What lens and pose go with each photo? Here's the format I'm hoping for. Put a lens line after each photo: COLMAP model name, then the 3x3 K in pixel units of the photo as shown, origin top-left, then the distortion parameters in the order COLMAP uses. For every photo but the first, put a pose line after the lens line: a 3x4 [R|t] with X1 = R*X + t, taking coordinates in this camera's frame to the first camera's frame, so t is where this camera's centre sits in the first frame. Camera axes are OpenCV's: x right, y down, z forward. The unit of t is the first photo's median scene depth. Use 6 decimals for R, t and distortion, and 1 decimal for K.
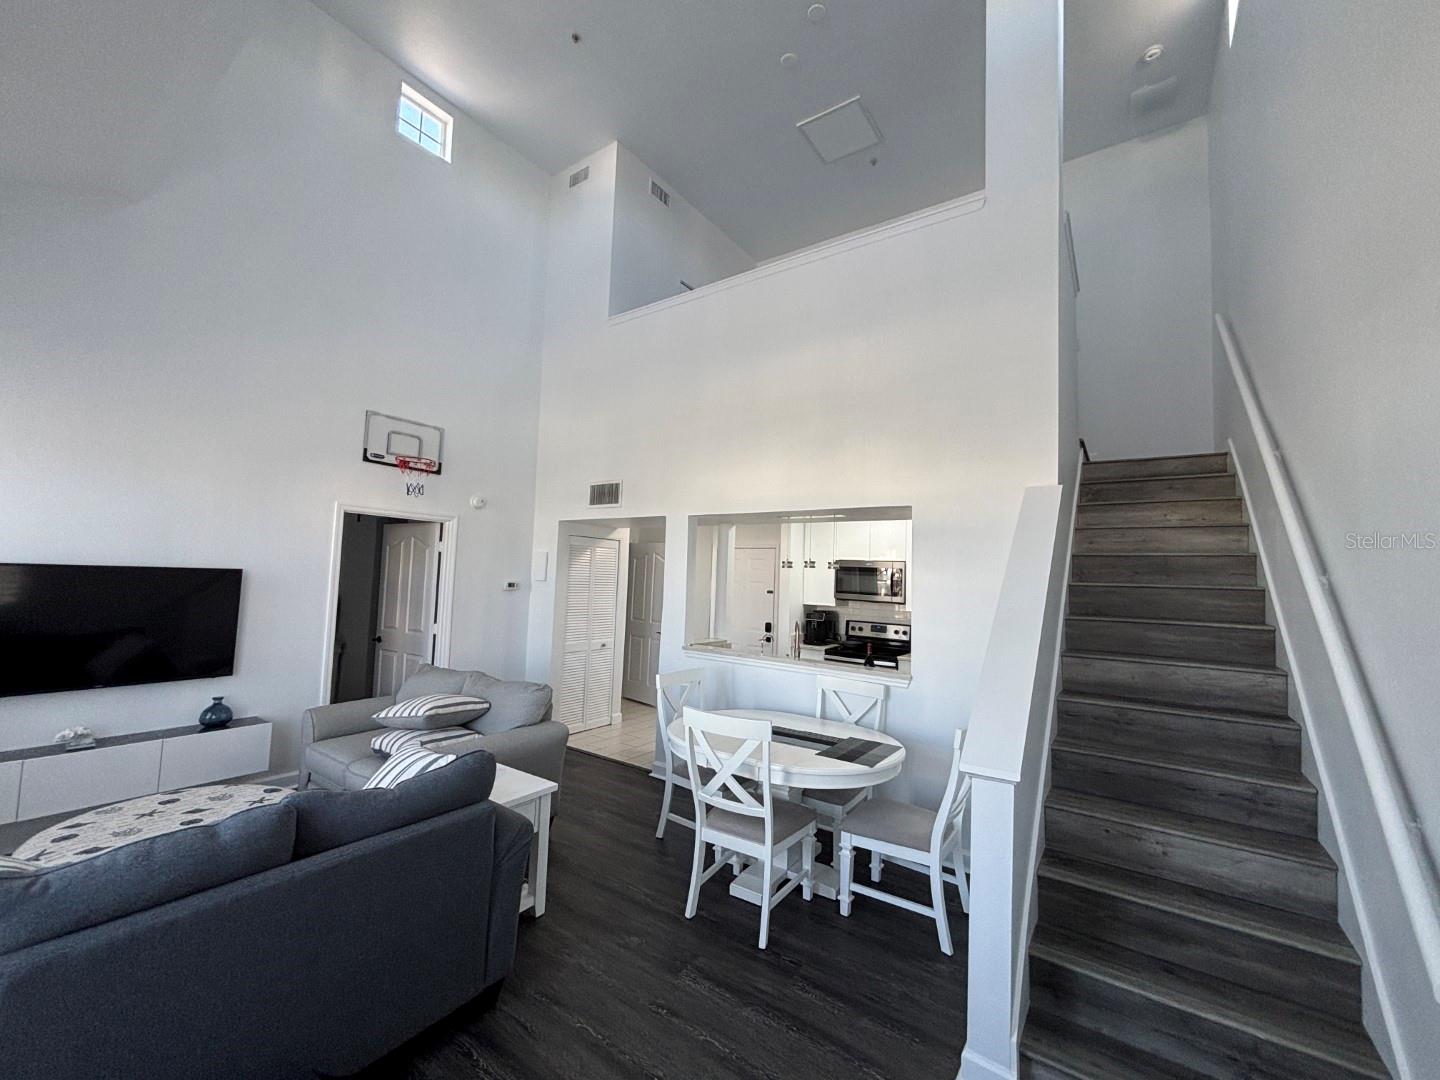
lens RADIAL K [[576.8, 0, 714.6], [0, 576.8, 537.0], [0, 0, 1]] dist [-0.004400, 0.002381]
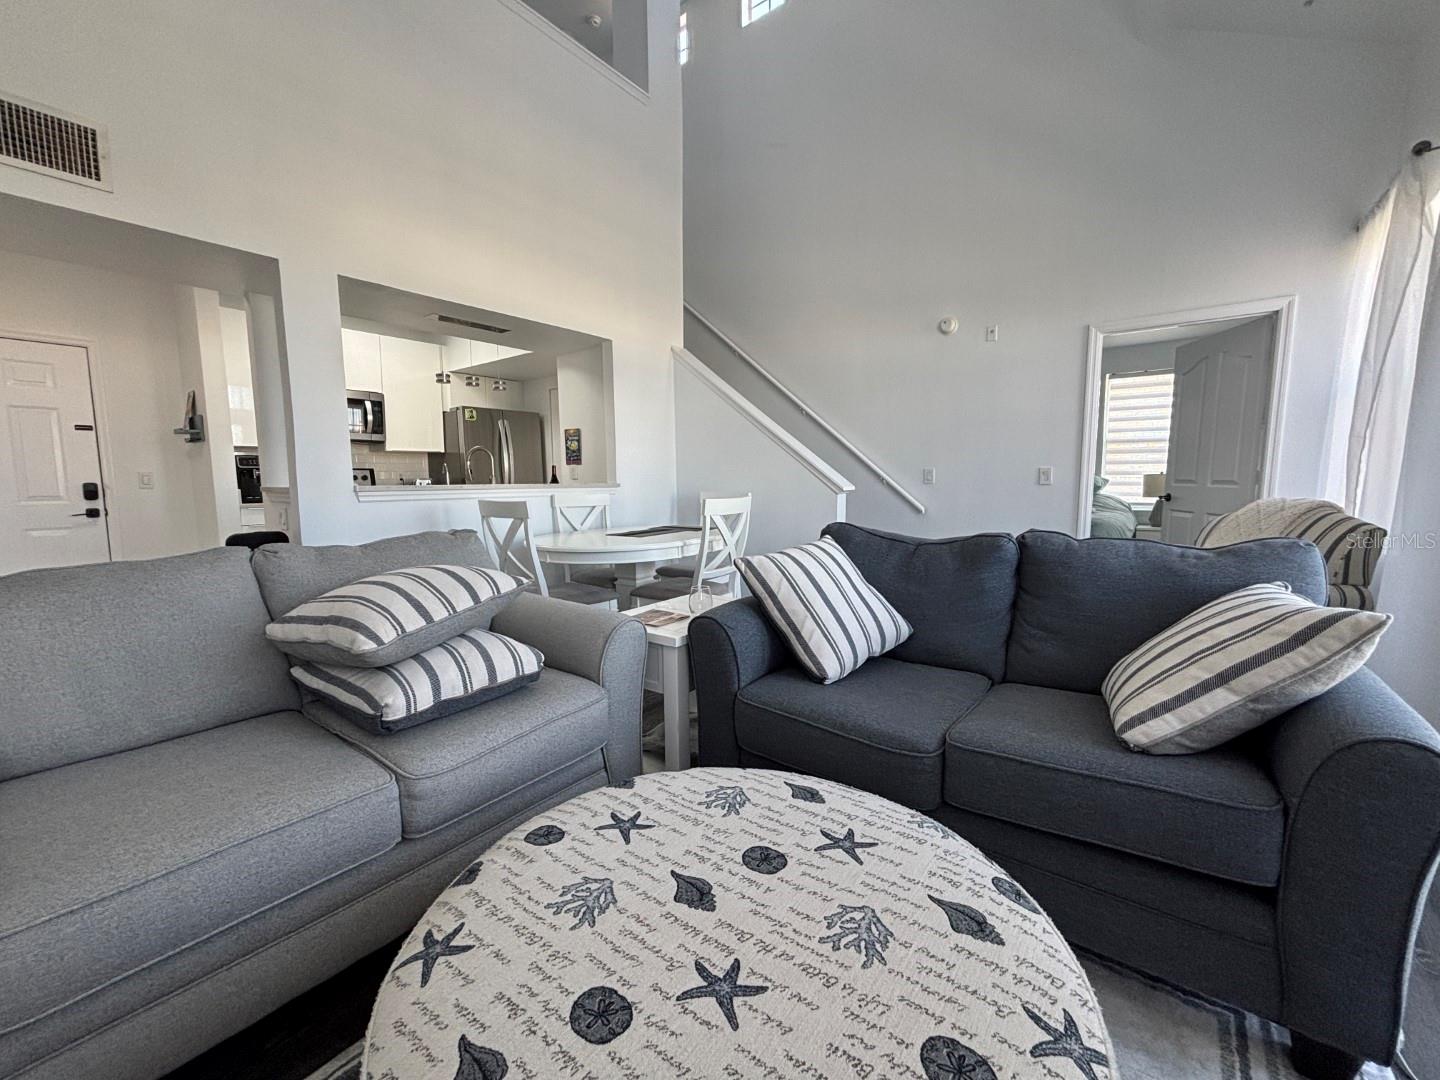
lens RADIAL K [[576.8, 0, 720.0], [0, 576.8, 539.9], [0, 0, 1]] dist [-0.004400, 0.002381]
pose [[0.043464, -0.142673, 0.988815, -0.719085], [-0.064284, 0.987300, 0.145280, 0.133897], [-0.996985, -0.069880, 0.033740, 0.590559]]
